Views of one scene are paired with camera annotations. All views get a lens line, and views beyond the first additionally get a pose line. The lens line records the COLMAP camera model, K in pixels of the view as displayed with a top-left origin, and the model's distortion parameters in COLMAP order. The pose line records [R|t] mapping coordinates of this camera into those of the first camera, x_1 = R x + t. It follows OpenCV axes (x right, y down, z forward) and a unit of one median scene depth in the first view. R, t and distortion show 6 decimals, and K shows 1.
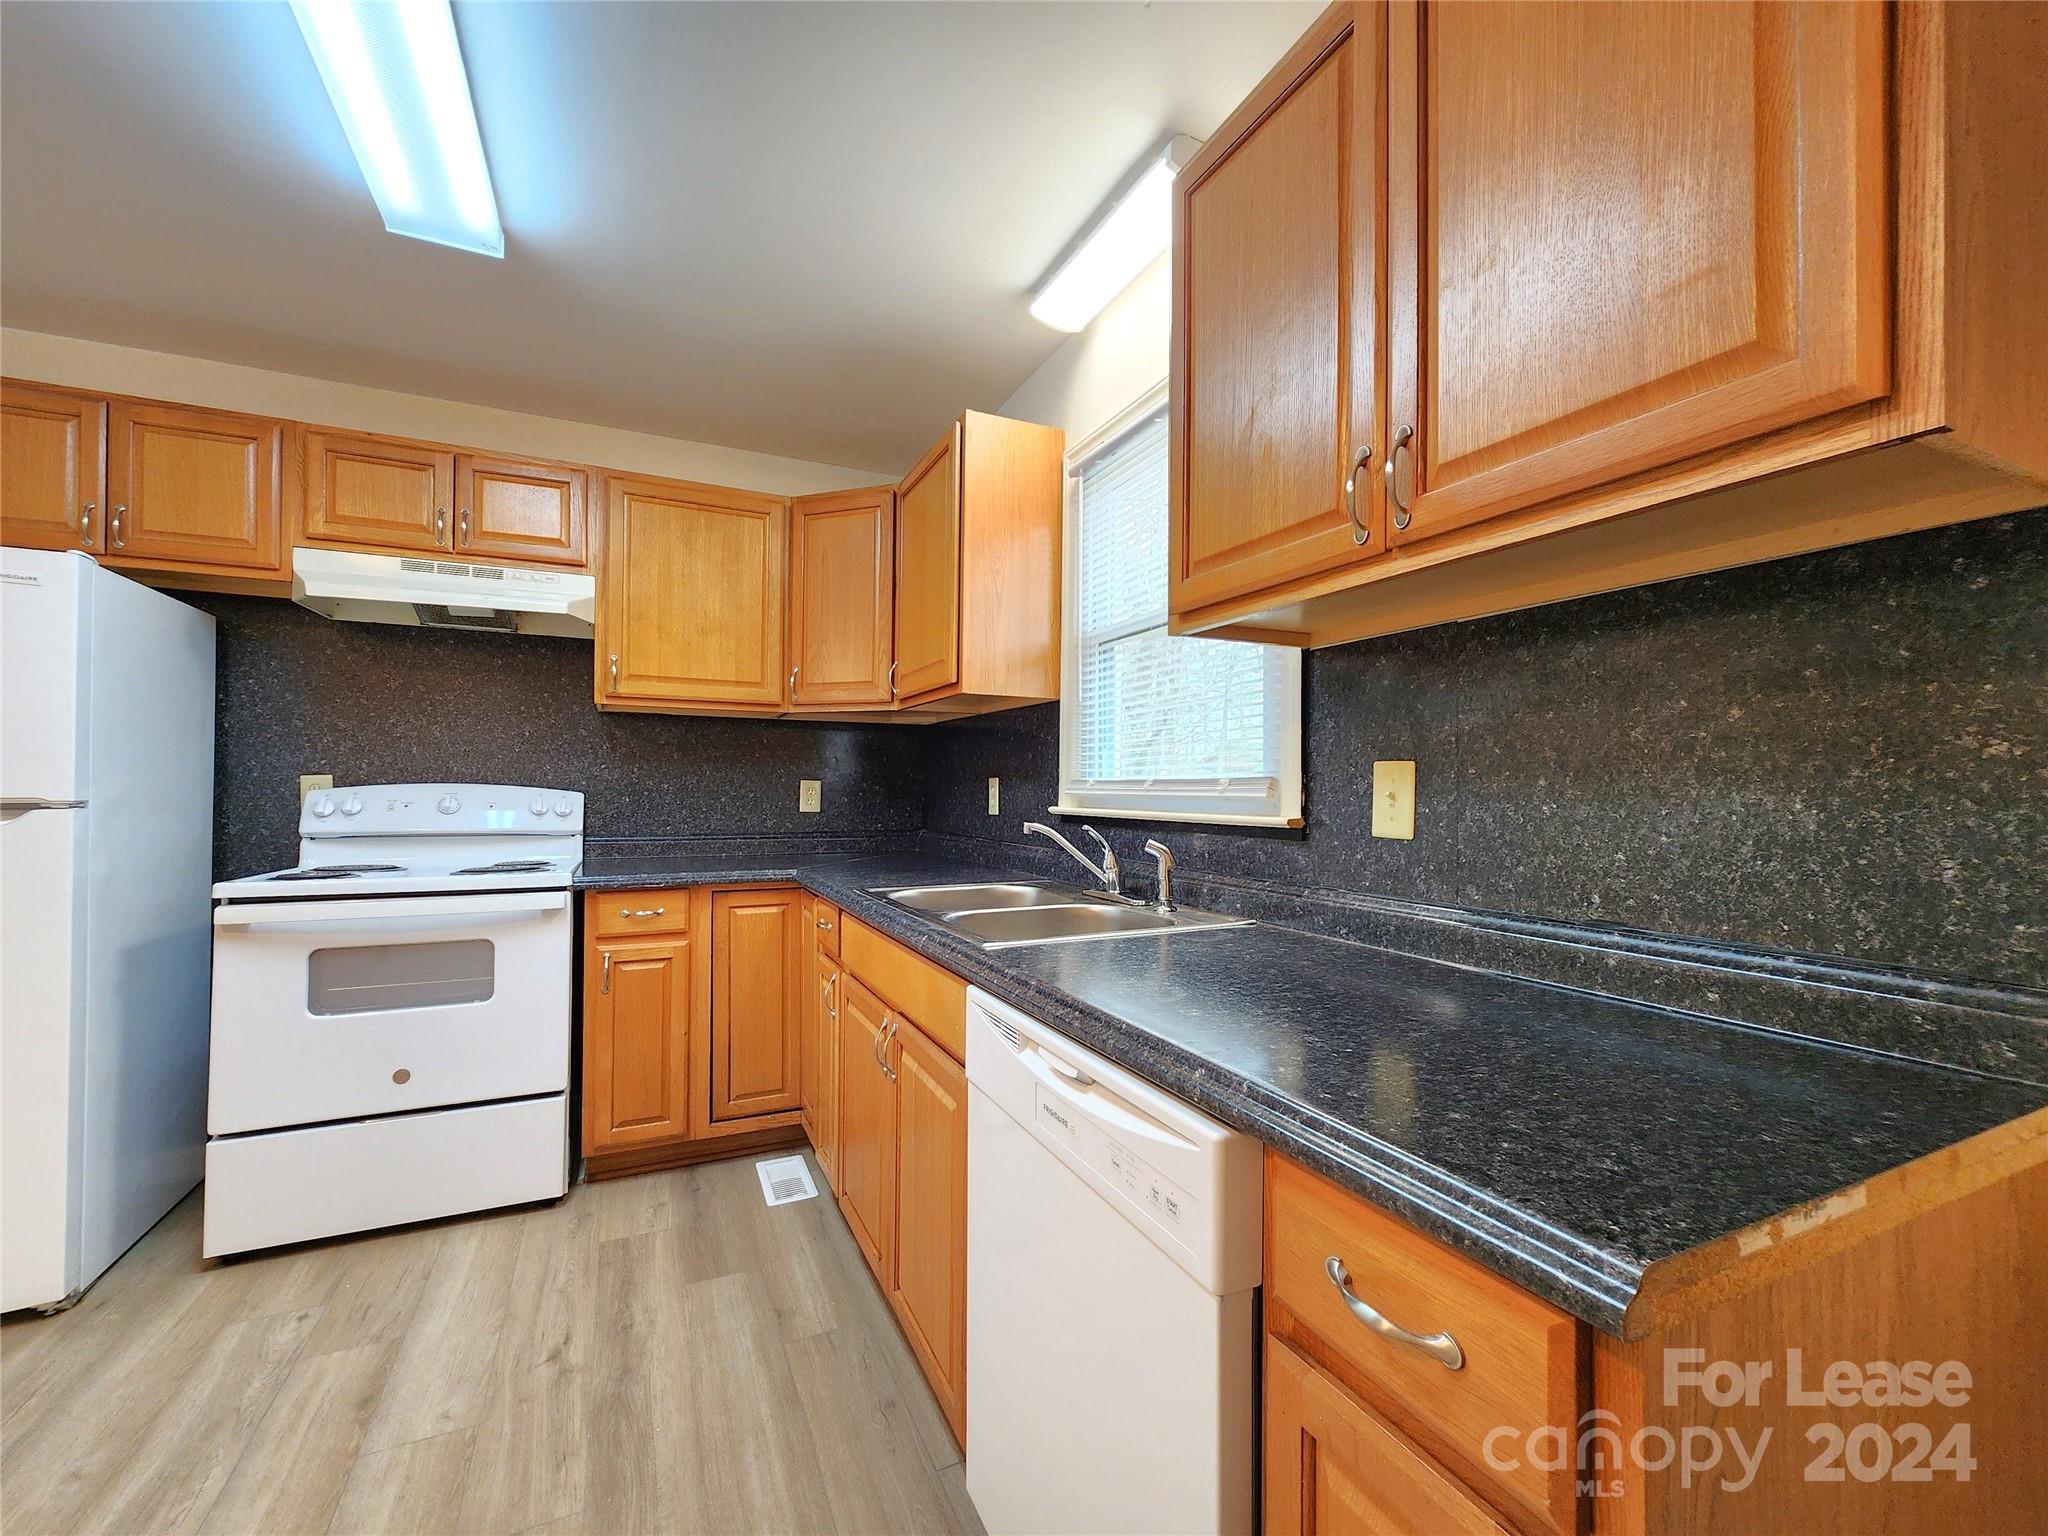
lens RADIAL K [[837.6, 0, 1022.4], [0, 837.6, 771.3], [0, 0, 1]] dist [0.005639, -0.000015]
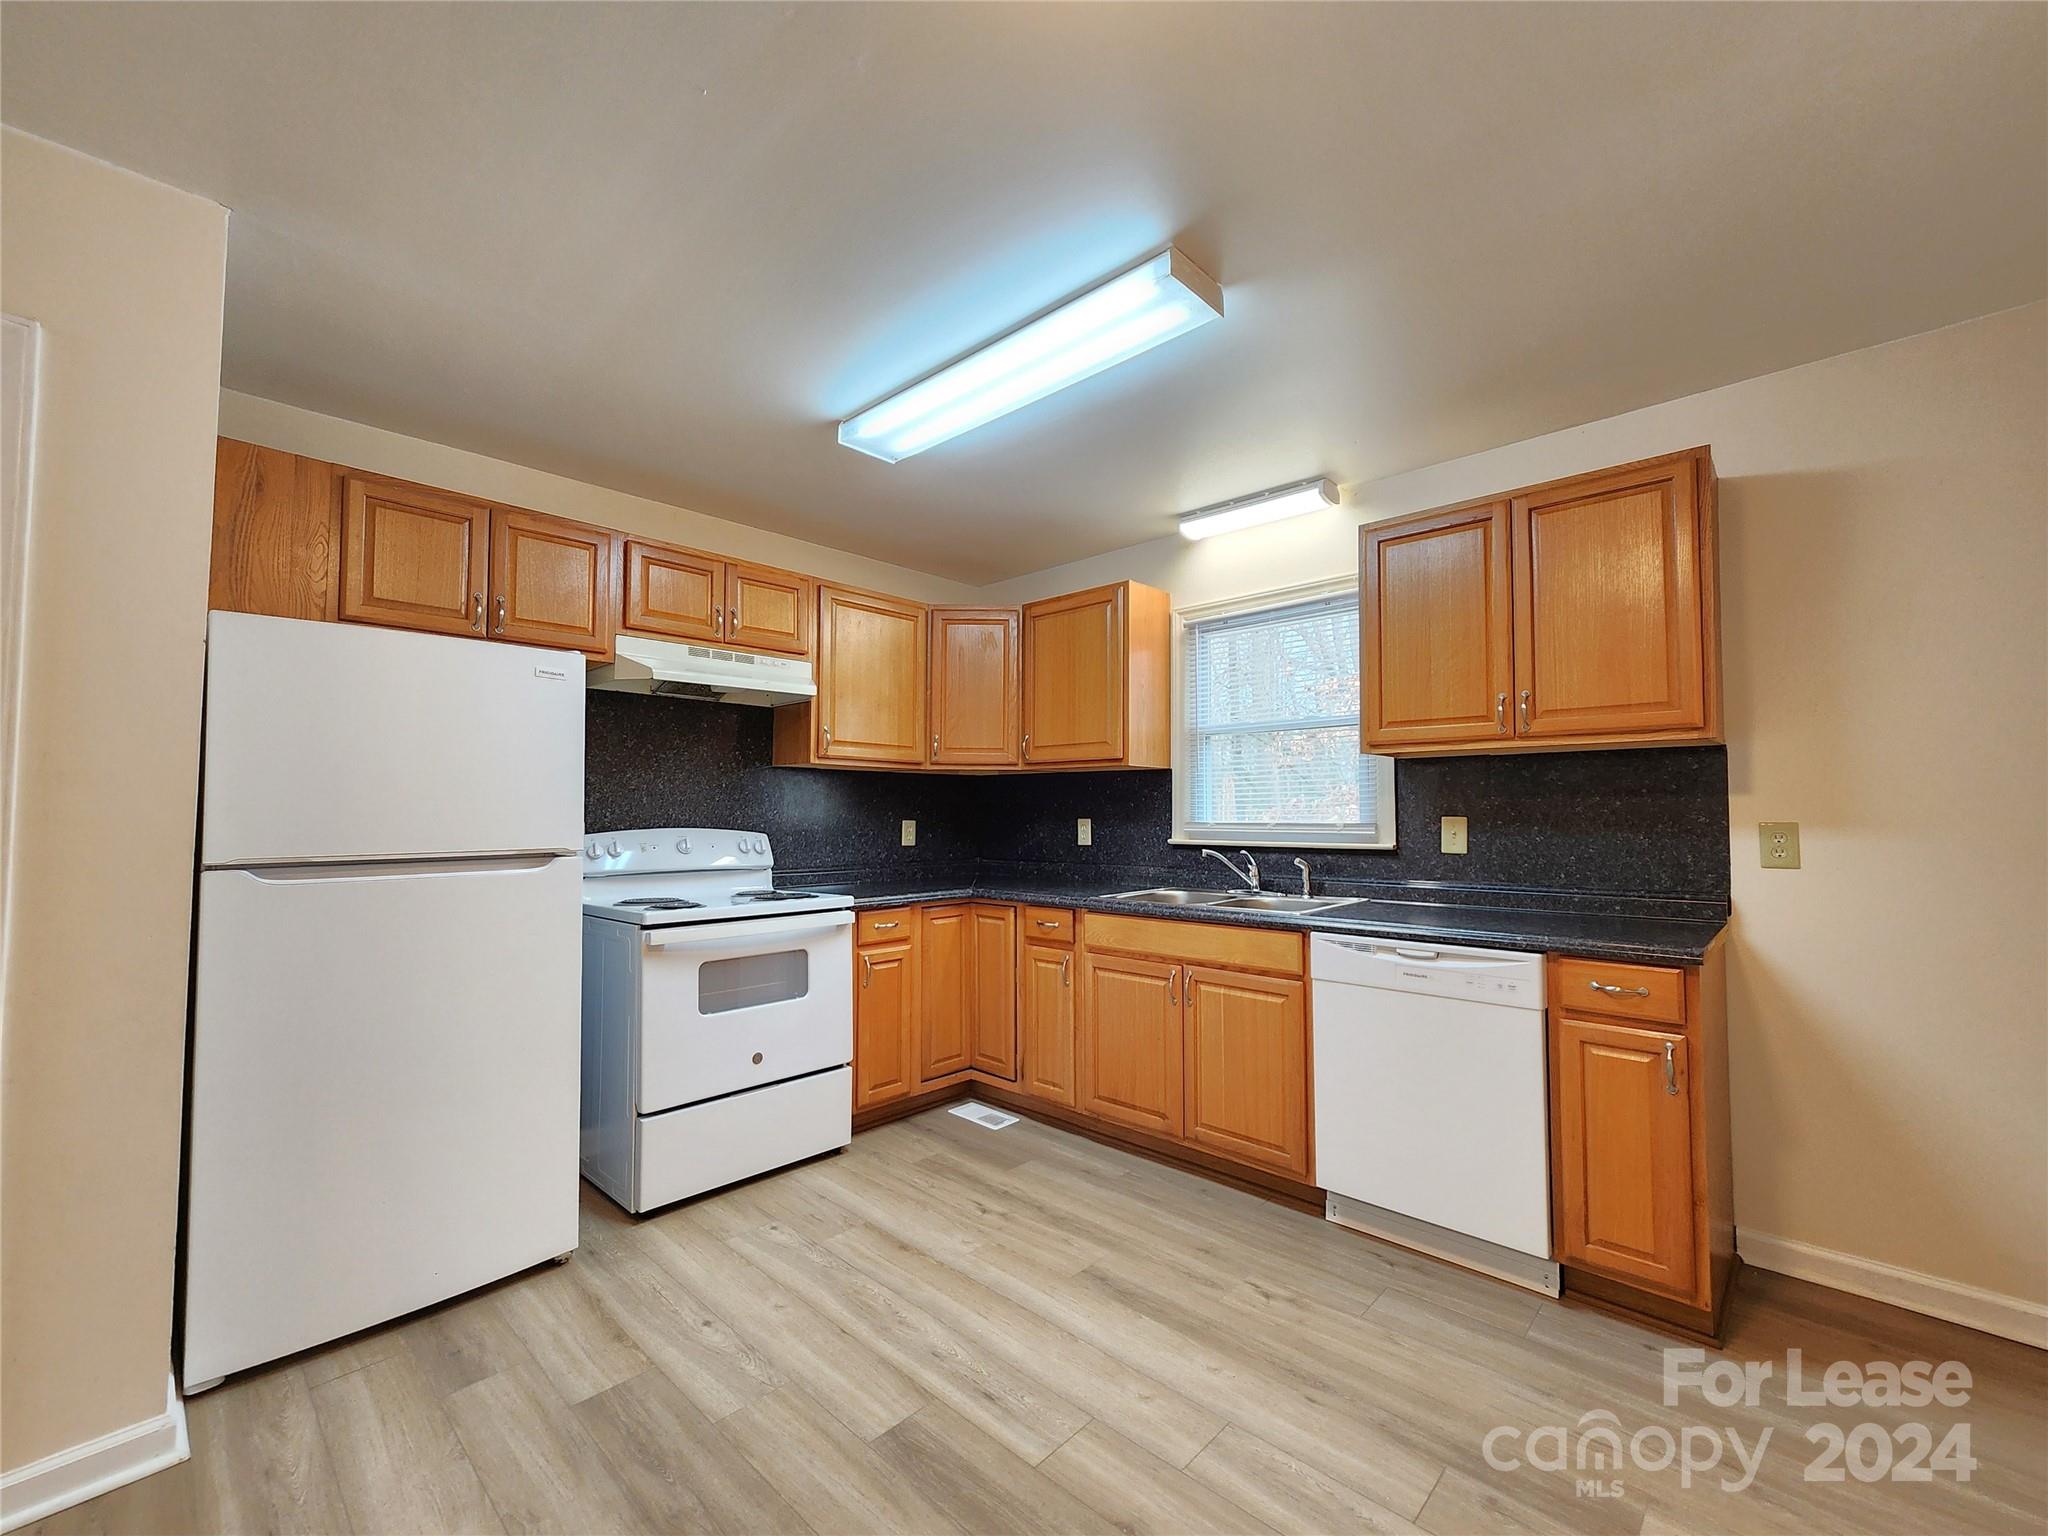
lens RADIAL K [[837.6, 0, 1027.9], [0, 837.6, 771.0], [0, 0, 1]] dist [0.005639, -0.000015]
pose [[0.931061, 0.011620, 0.364678, -0.806642], [-0.000738, 0.999551, -0.029964, -0.038399], [-0.364862, 0.027629, 0.930651, -0.351481]]
